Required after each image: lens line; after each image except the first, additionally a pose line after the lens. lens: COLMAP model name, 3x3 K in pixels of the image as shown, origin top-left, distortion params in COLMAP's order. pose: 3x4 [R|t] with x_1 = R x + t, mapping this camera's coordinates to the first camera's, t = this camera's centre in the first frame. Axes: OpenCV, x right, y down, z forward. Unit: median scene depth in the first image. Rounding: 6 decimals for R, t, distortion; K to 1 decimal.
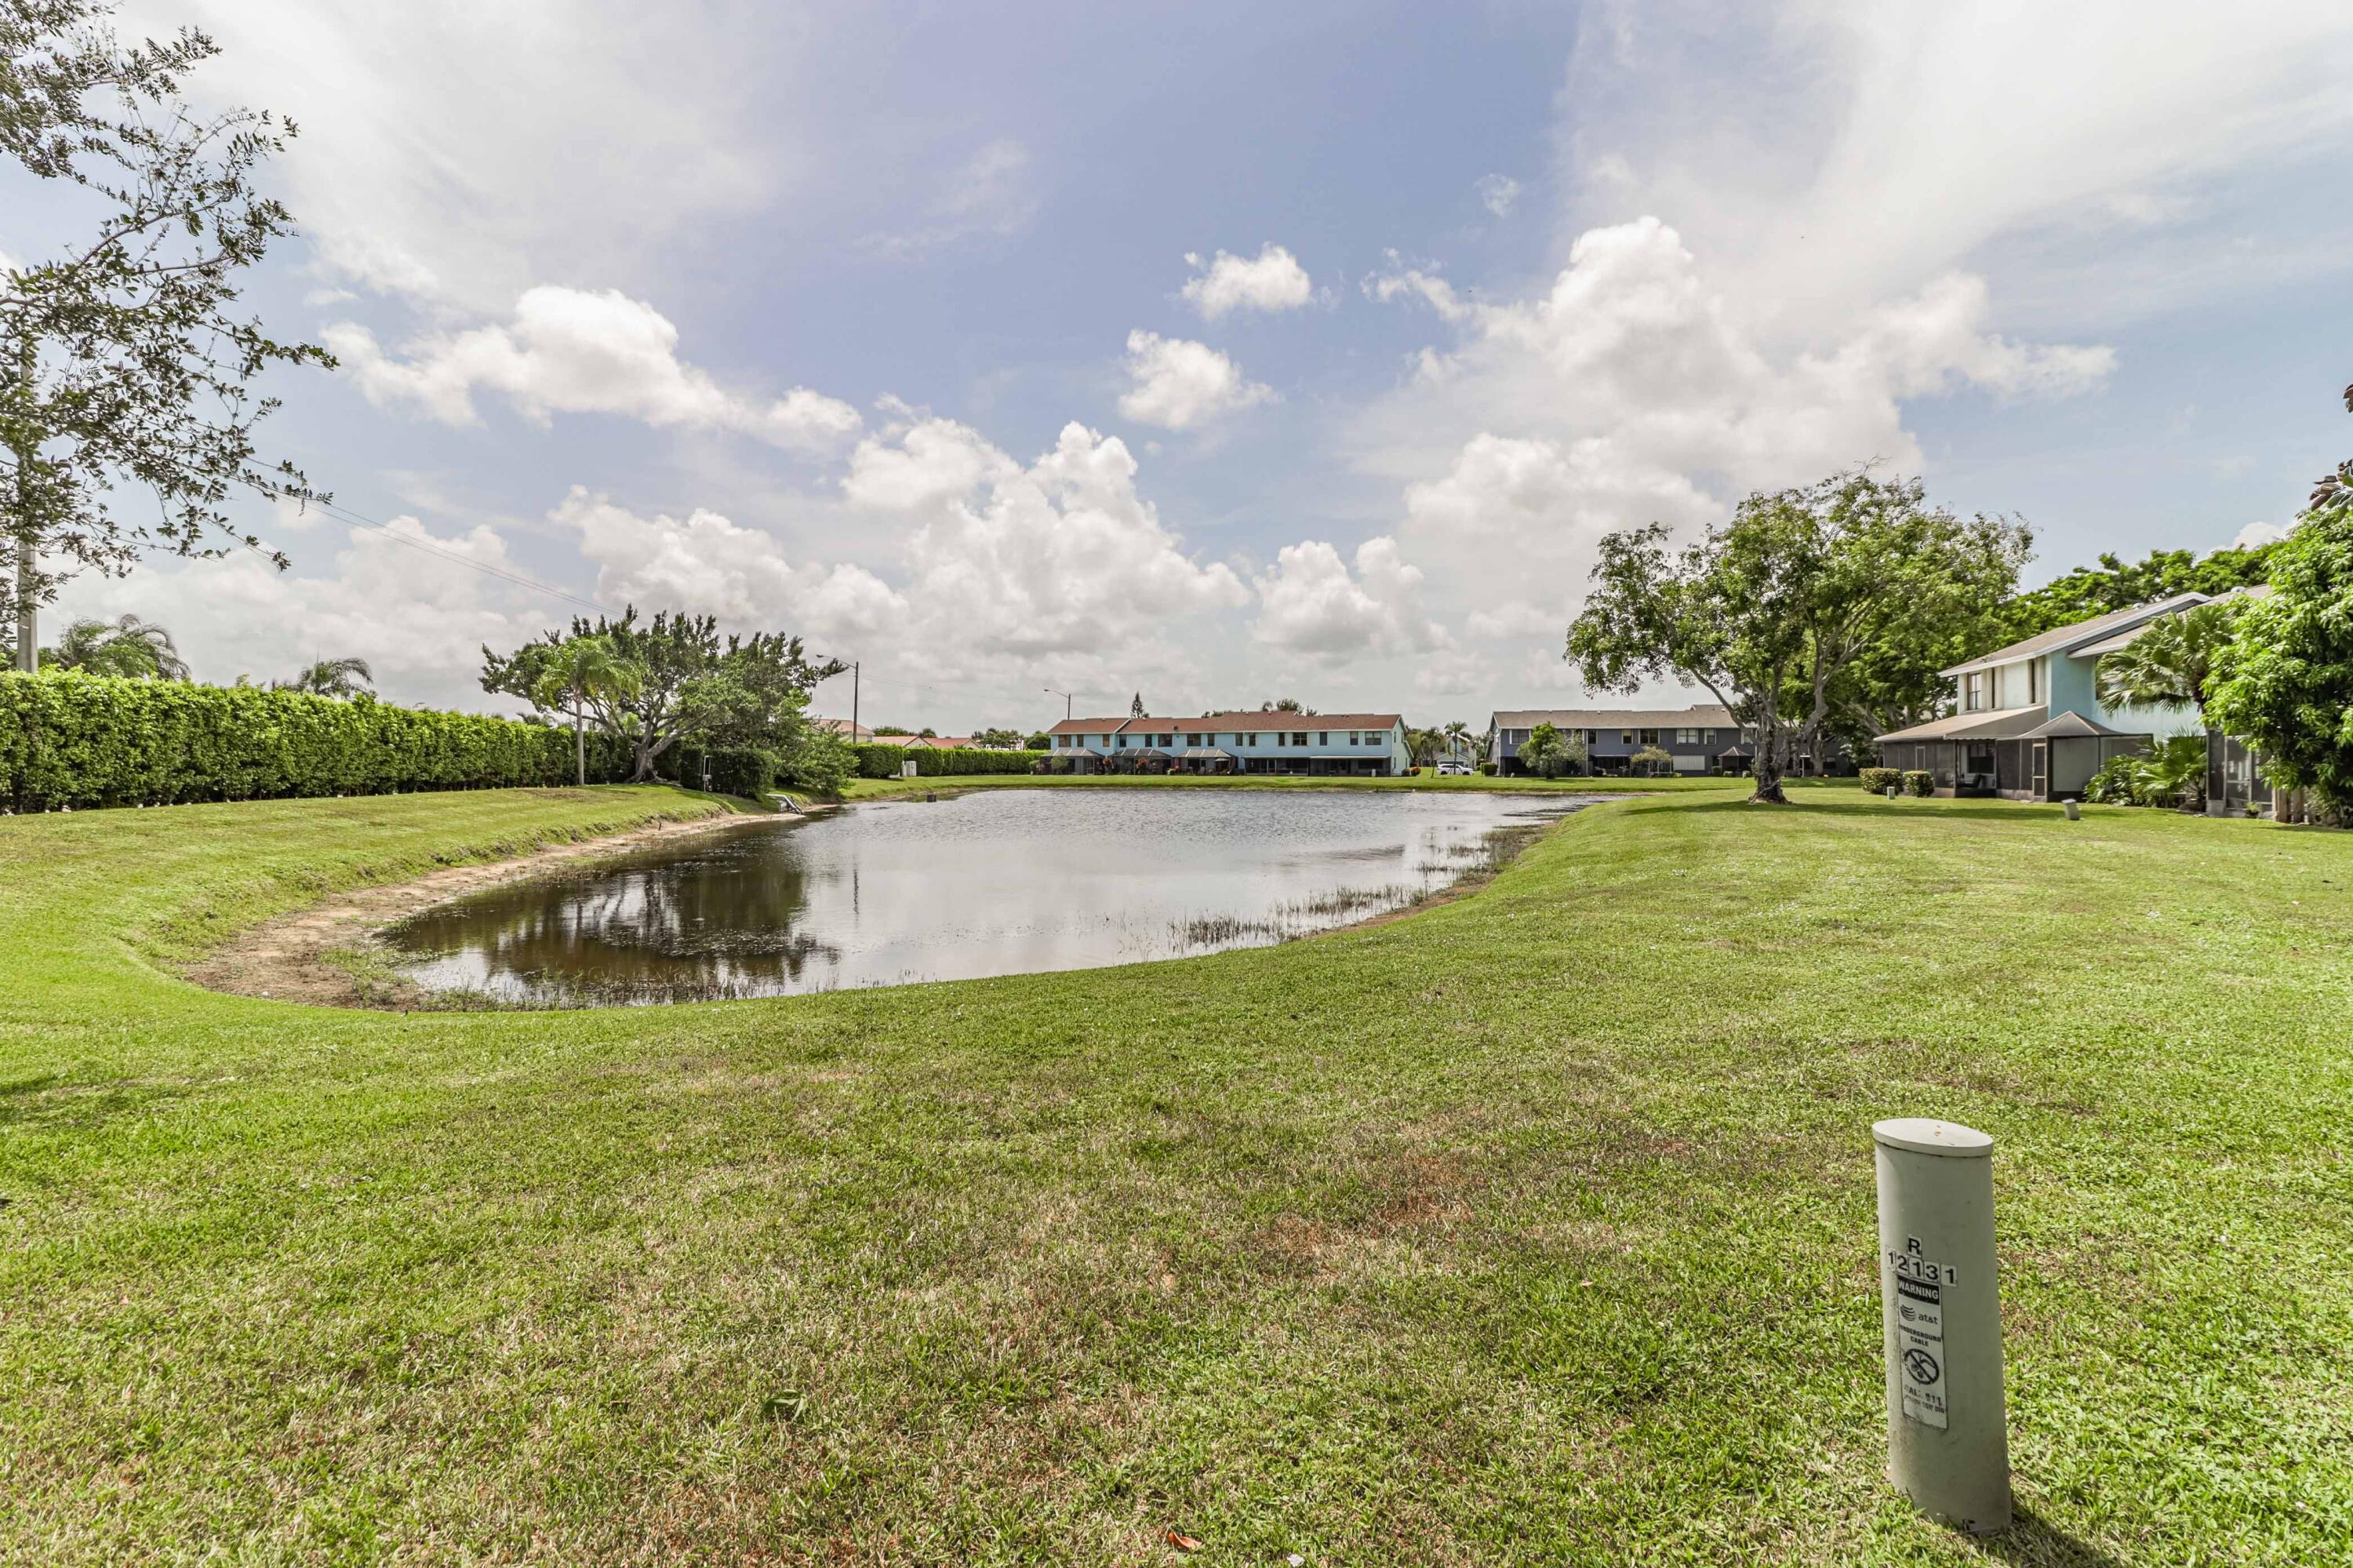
lens RADIAL K [[1106.7, 0, 1174.5], [0, 1106.7, 744.8], [0, 0, 1]] dist [-0.018176, -0.000593]
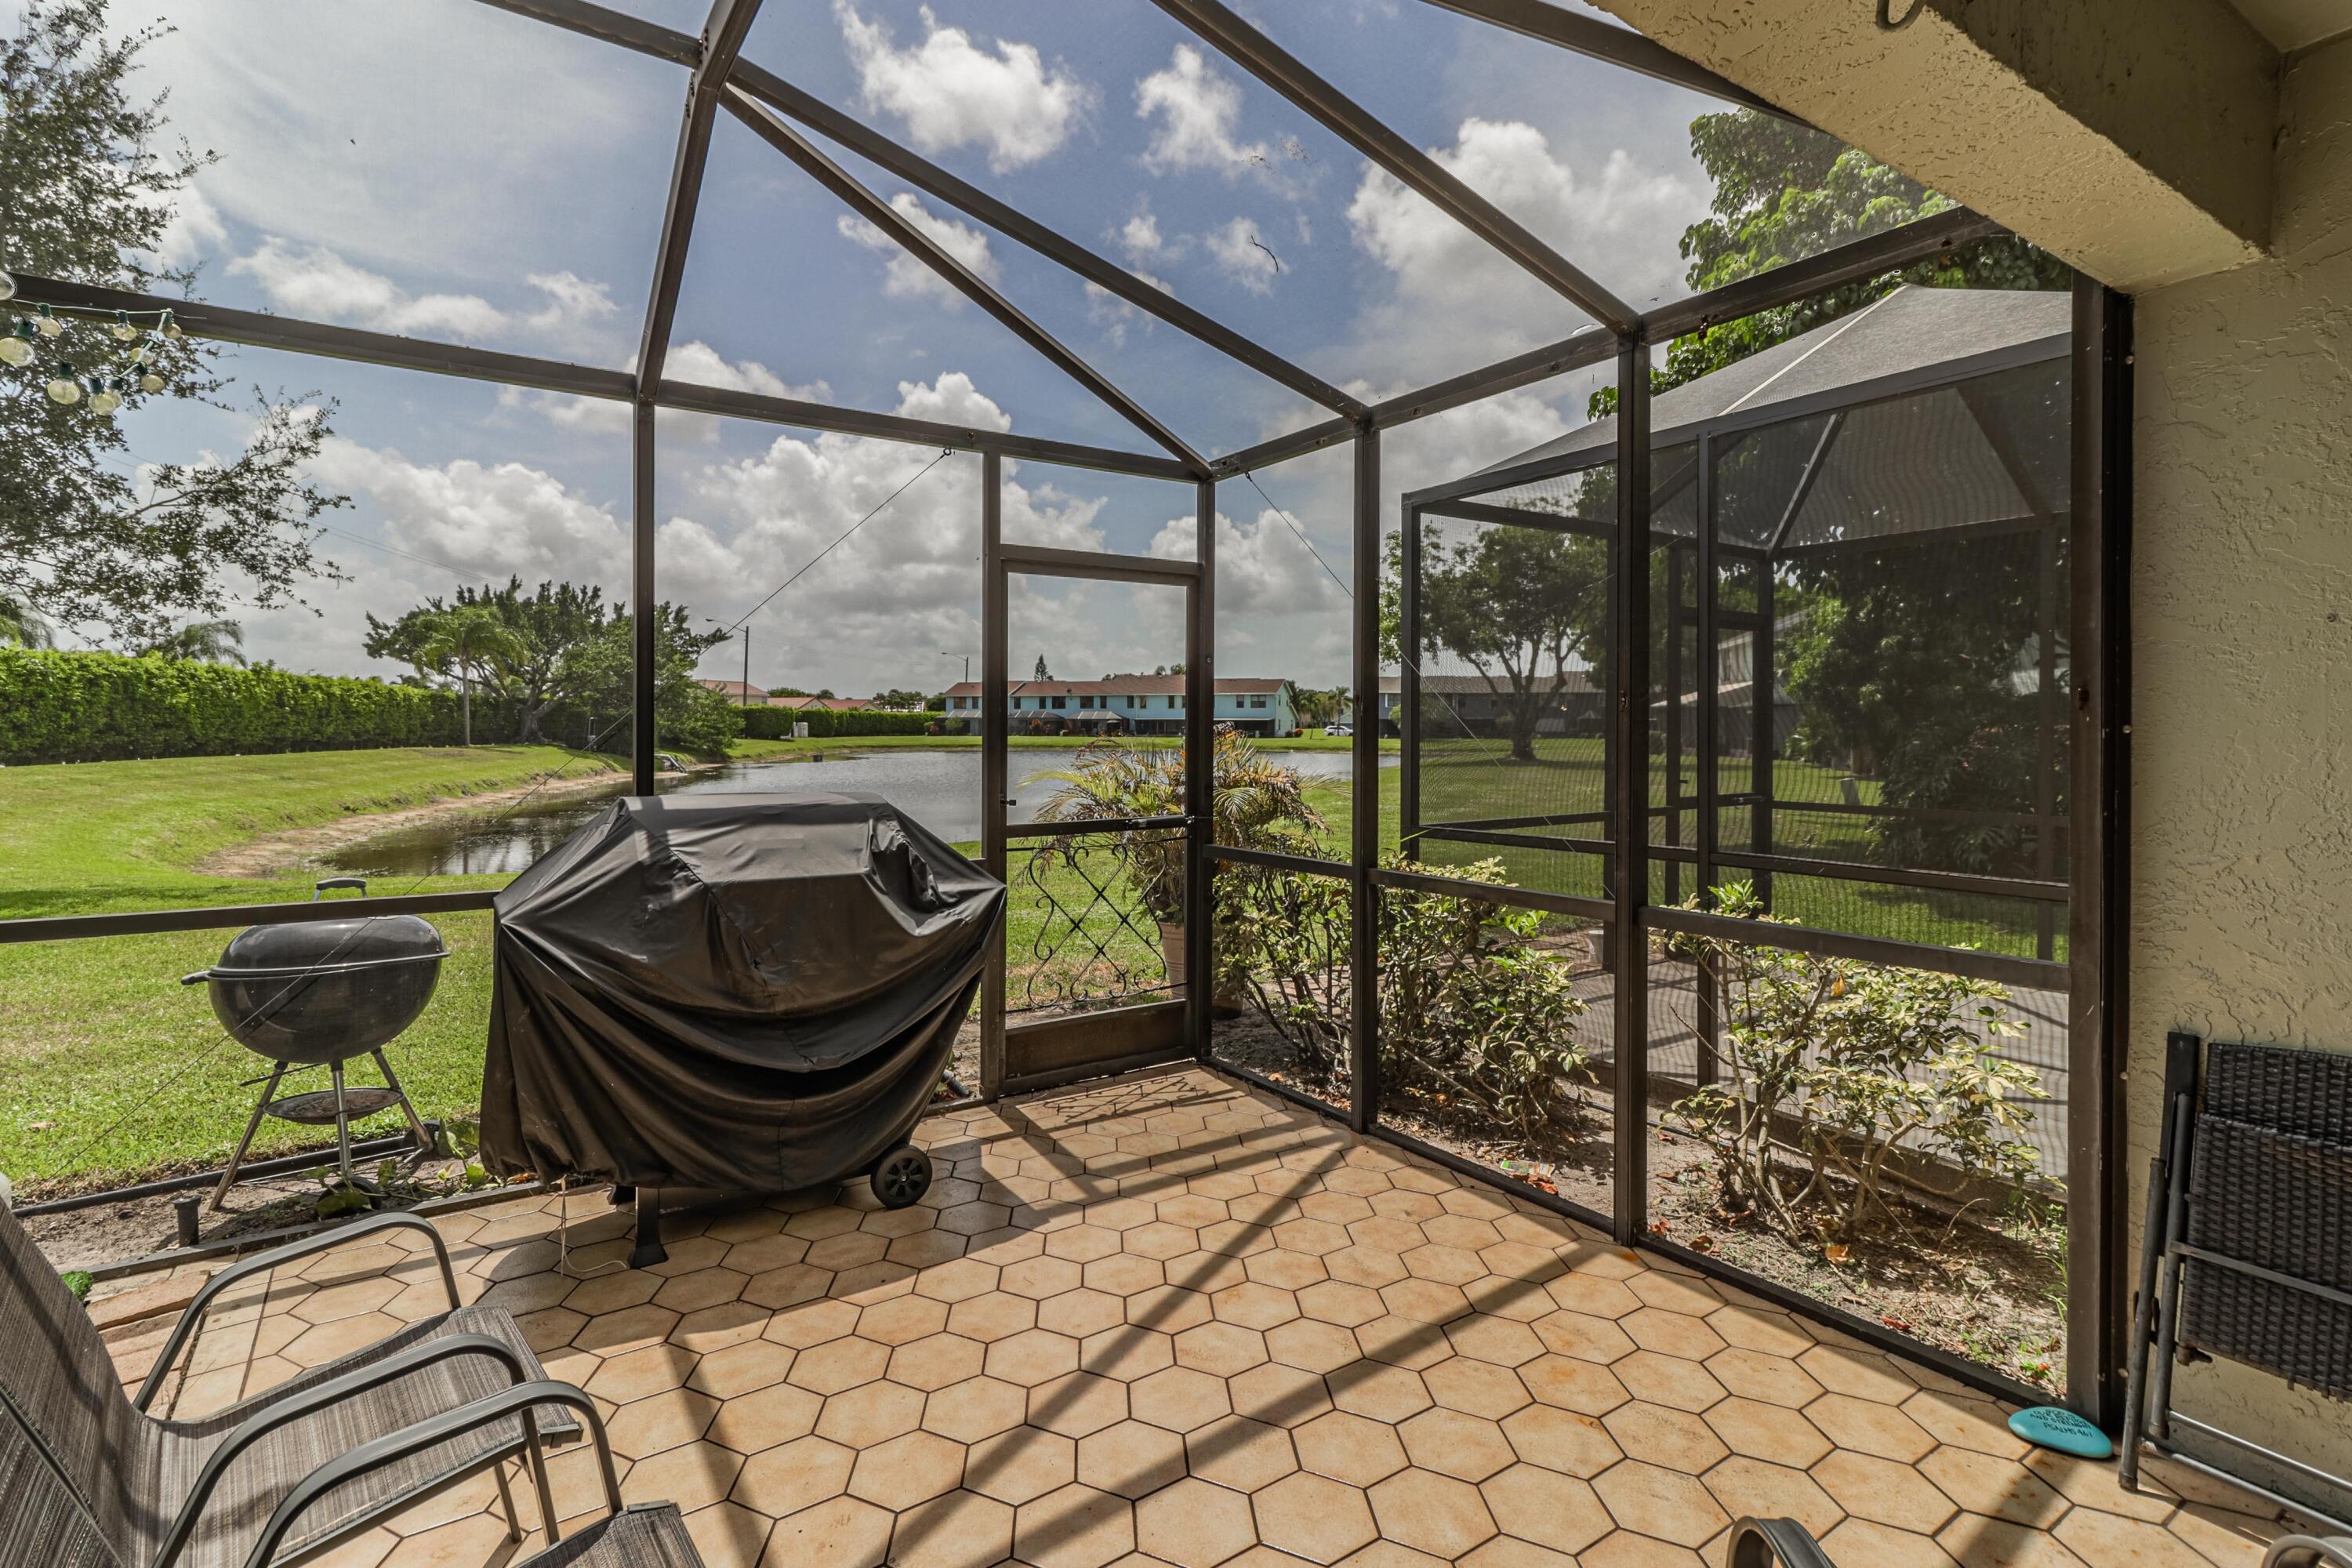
lens RADIAL K [[1089.5, 0, 1186.9], [0, 1089.5, 717.1], [0, 0, 1]] dist [-0.001645, -0.000852]
pose [[0.995322, 0.002559, 0.096577, 0.051435], [-0.003500, 0.999948, 0.009577, -0.002962], [-0.096548, -0.009870, 0.995279, -0.113139]]
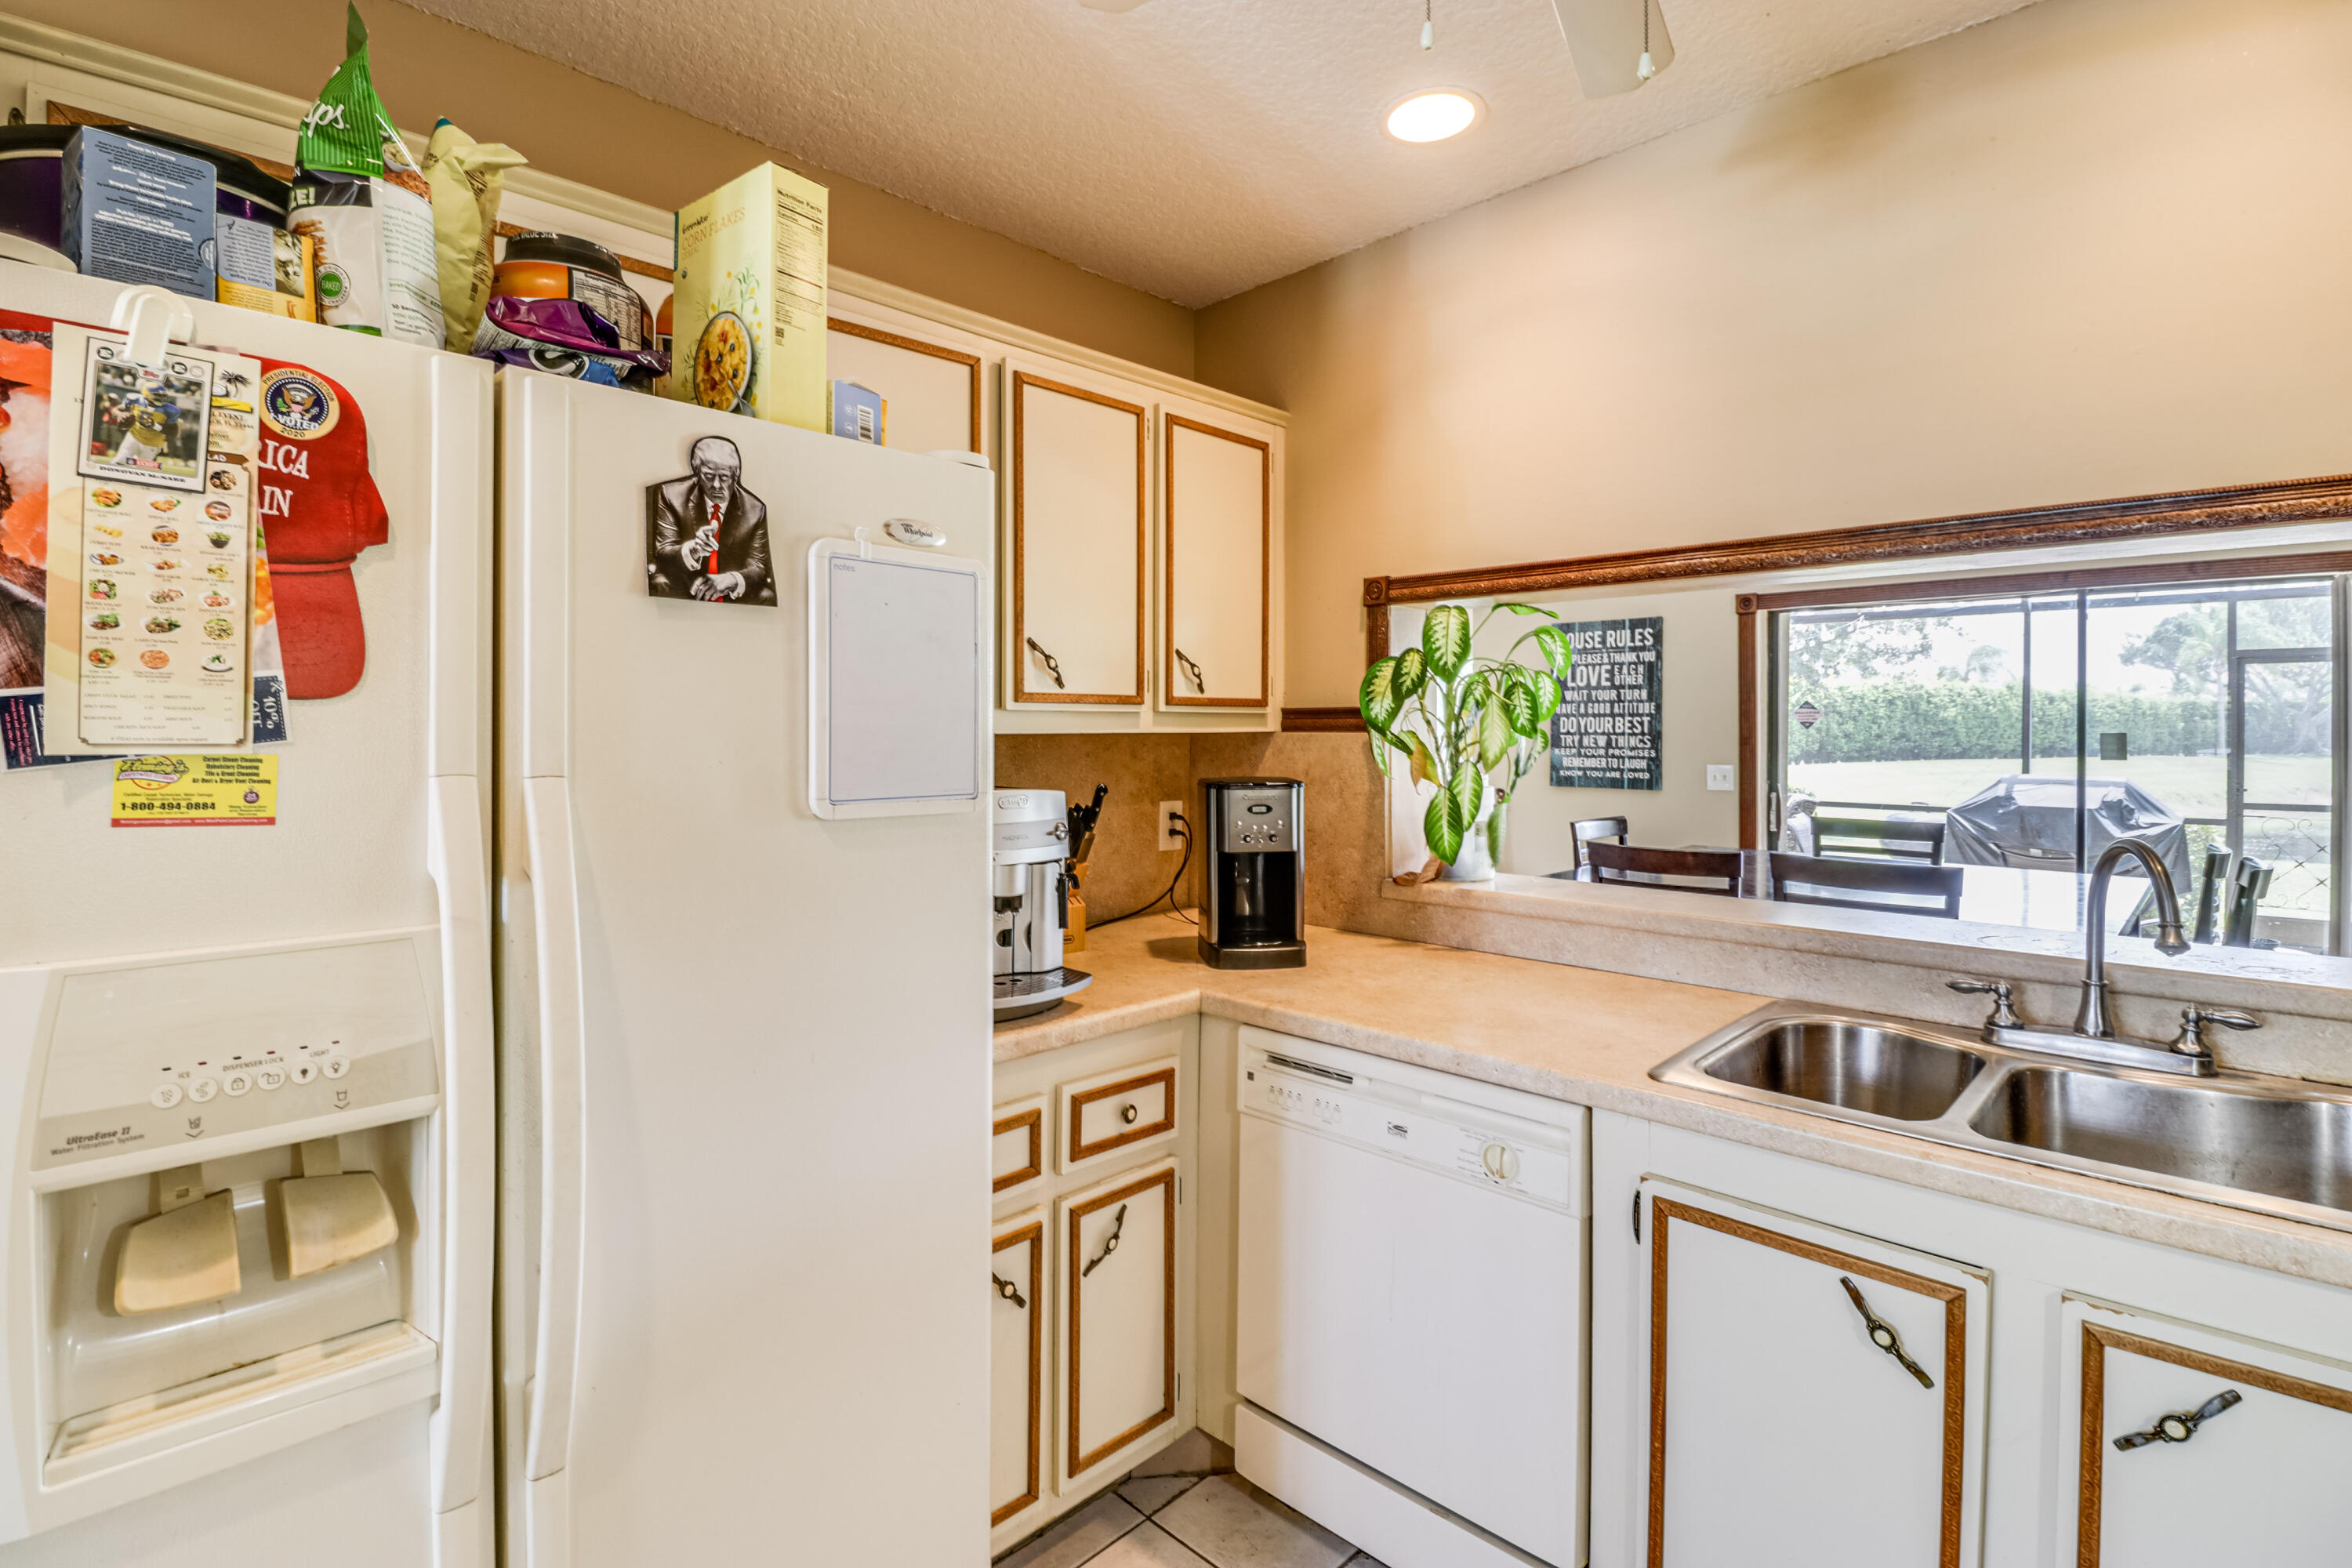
lens RADIAL K [[1106.2, 0, 1174.0], [0, 1106.2, 744.8], [0, 0, 1]] dist [-0.018176, -0.000593]
pose [[0.287817, 0.014395, -0.957577, 0.127832], [0.015586, 0.999684, 0.019712, -0.006434], [0.957559, -0.020599, 0.287502, -0.194913]]
